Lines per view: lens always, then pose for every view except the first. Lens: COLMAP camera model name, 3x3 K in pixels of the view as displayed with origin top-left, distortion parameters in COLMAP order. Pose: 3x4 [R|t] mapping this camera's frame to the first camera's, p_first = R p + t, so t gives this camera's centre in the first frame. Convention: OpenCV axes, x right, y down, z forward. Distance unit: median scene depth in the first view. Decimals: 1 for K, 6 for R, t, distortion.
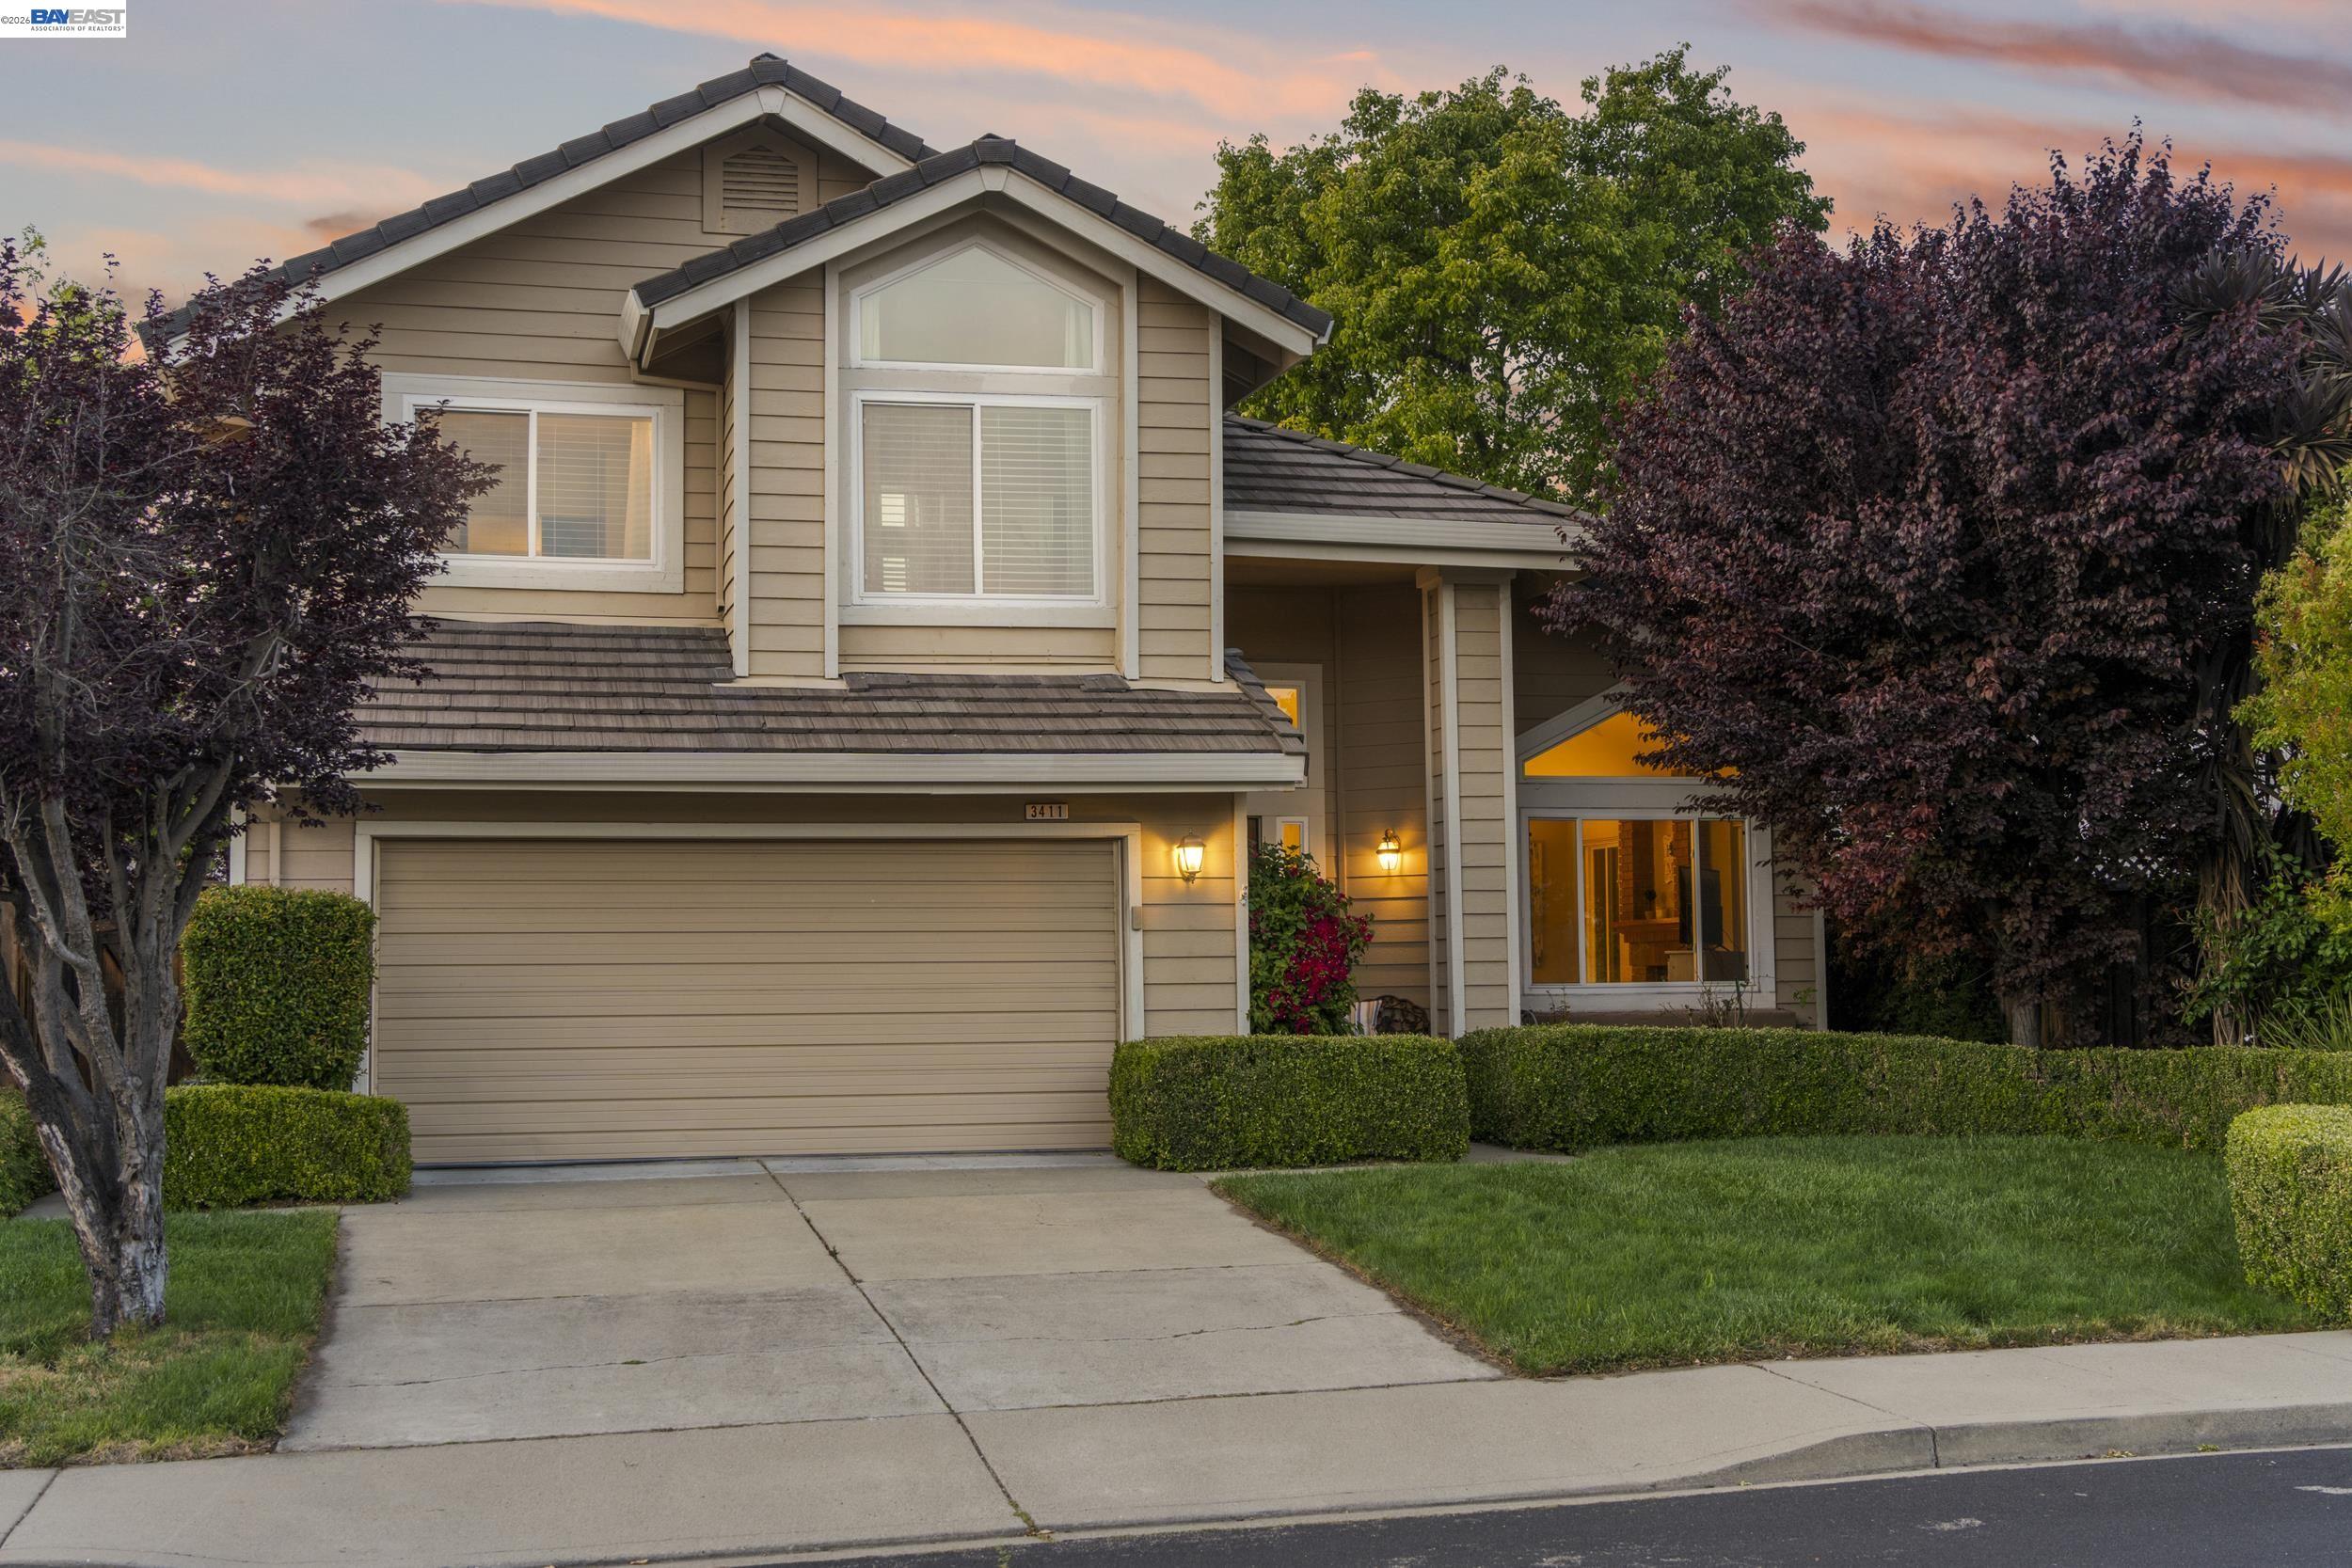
lens RADIAL K [[2803.1, 0, 1176.2], [0, 2803.1, 783.9], [0, 0, 1]] dist [-0.009811, 0.000000]
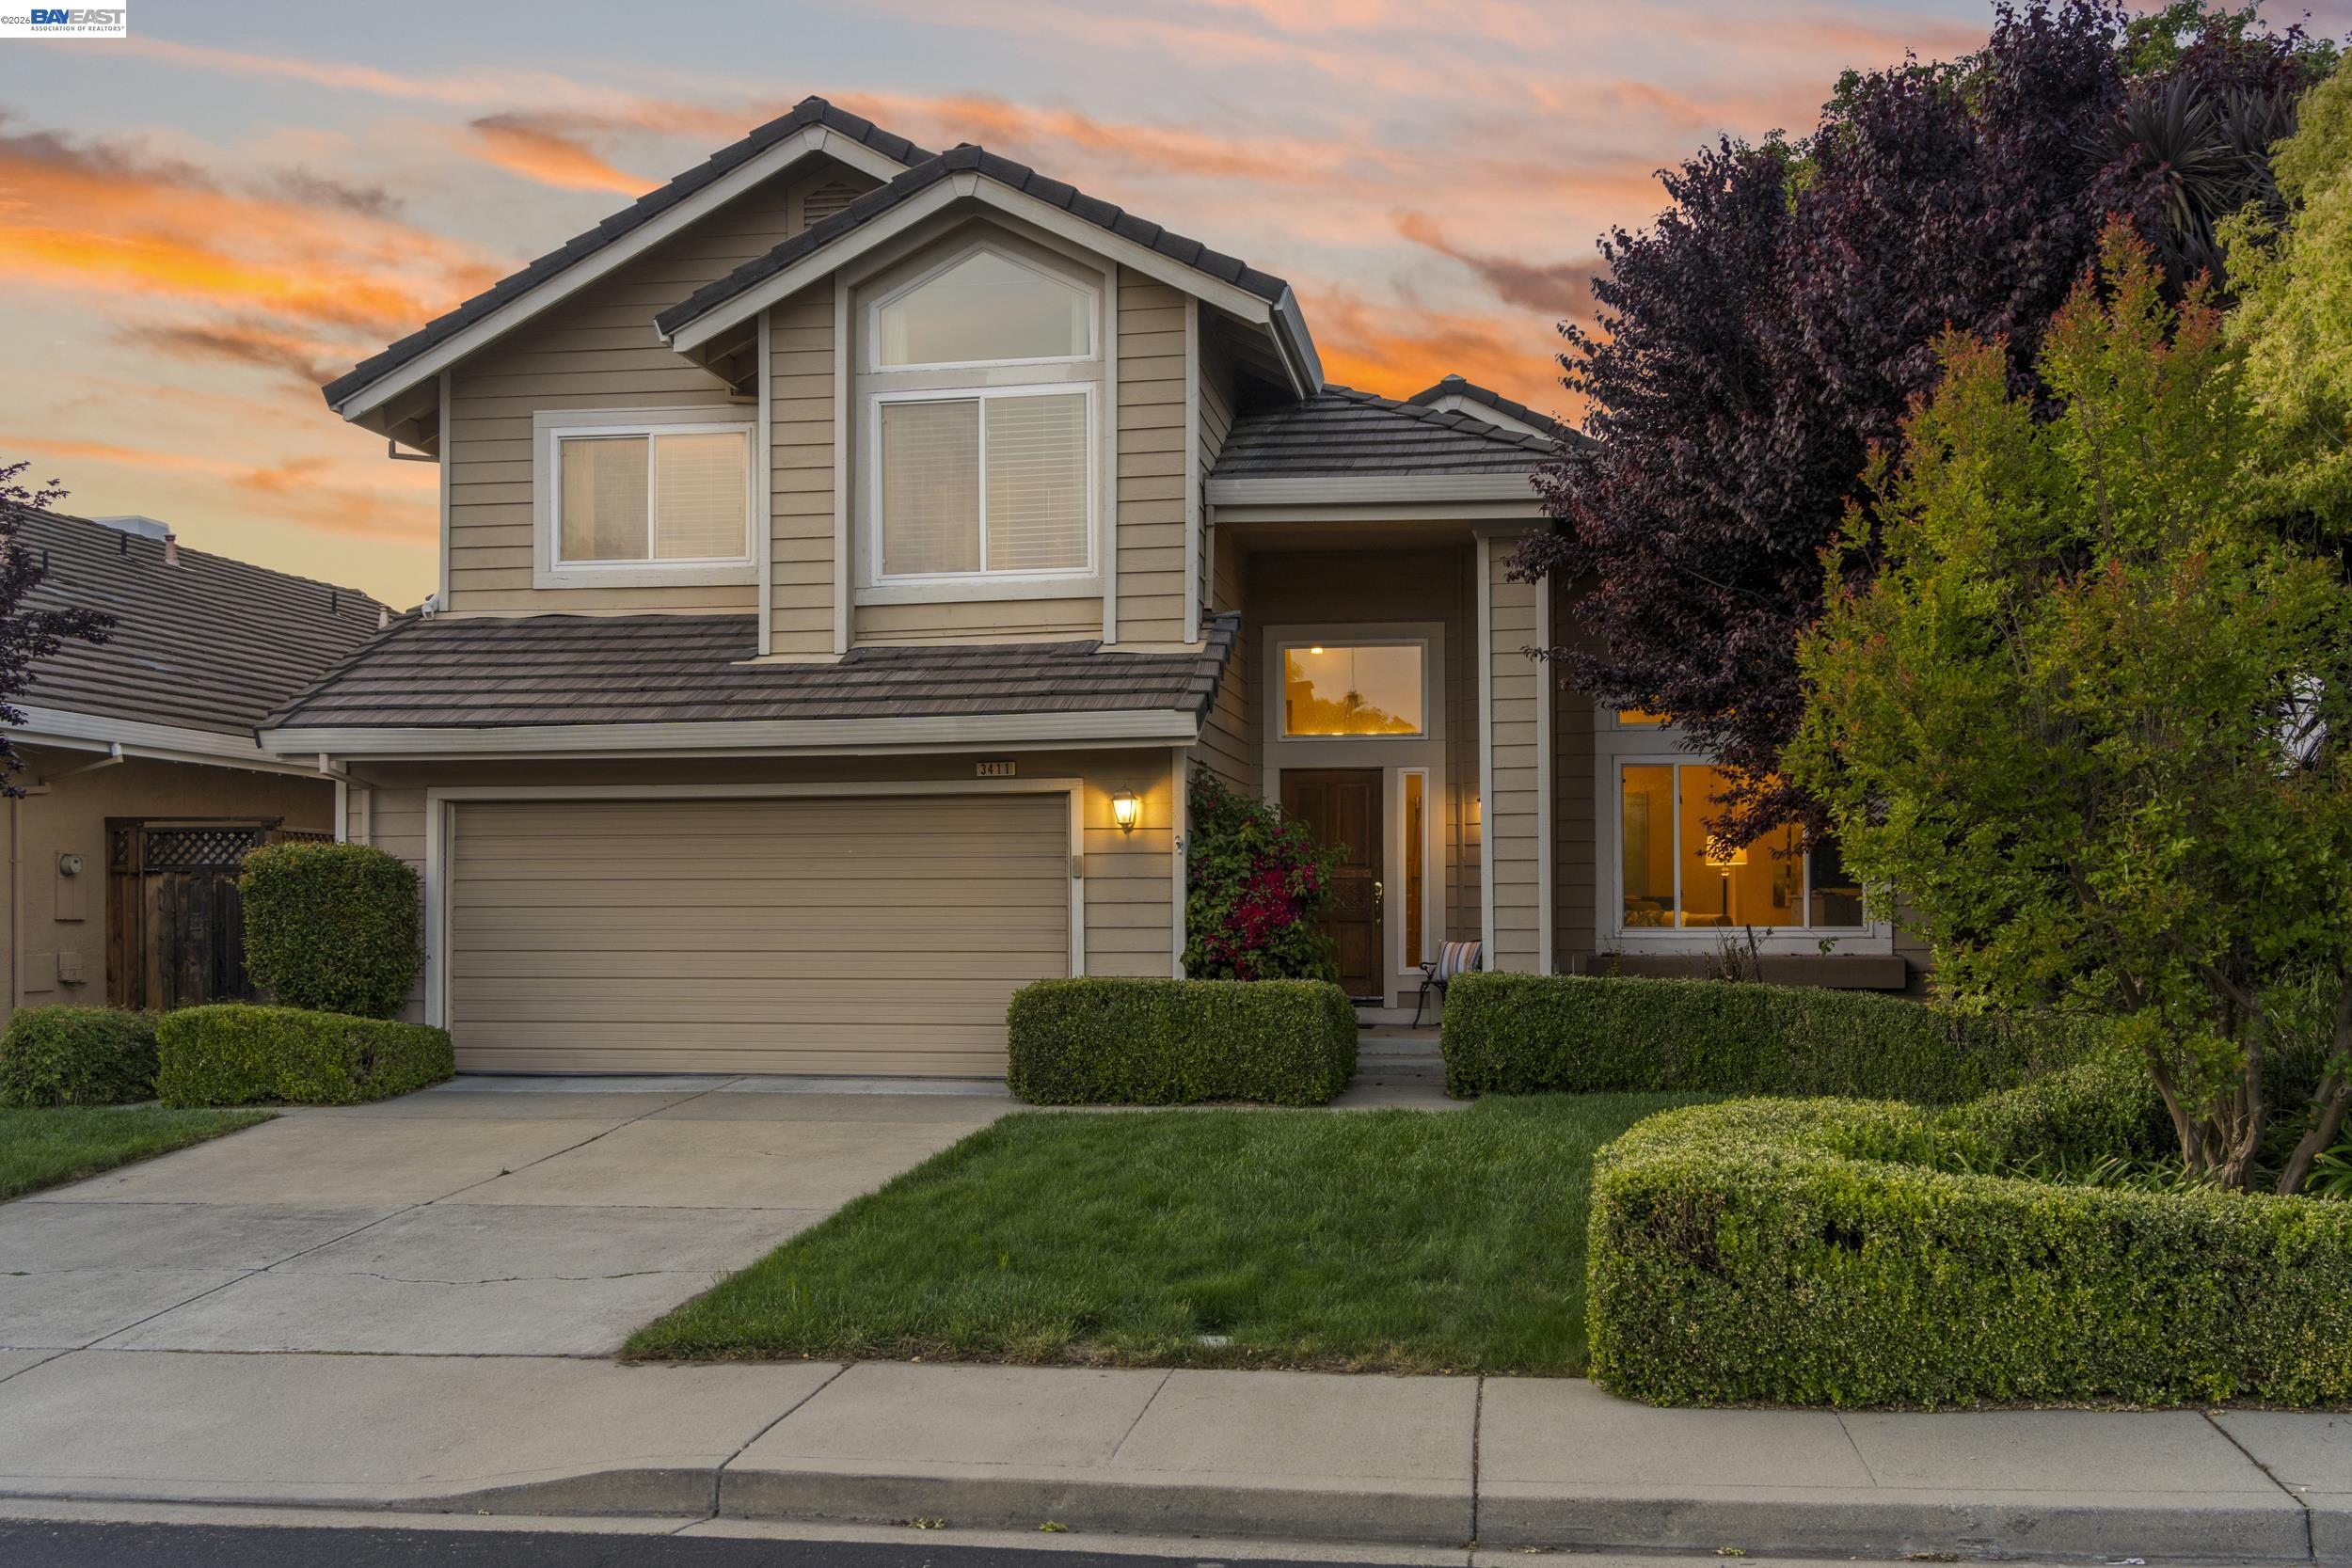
lens RADIAL K [[2232.2, 0, 1196.8], [0, 2232.2, 880.6], [0, 0, 1]] dist [0.004418, 0.000000]
pose [[0.917498, 0.002737, -0.397731, 0.366199], [0.022056, 0.998088, 0.057748, 0.004706], [0.397129, -0.061756, 0.915683, 0.230627]]
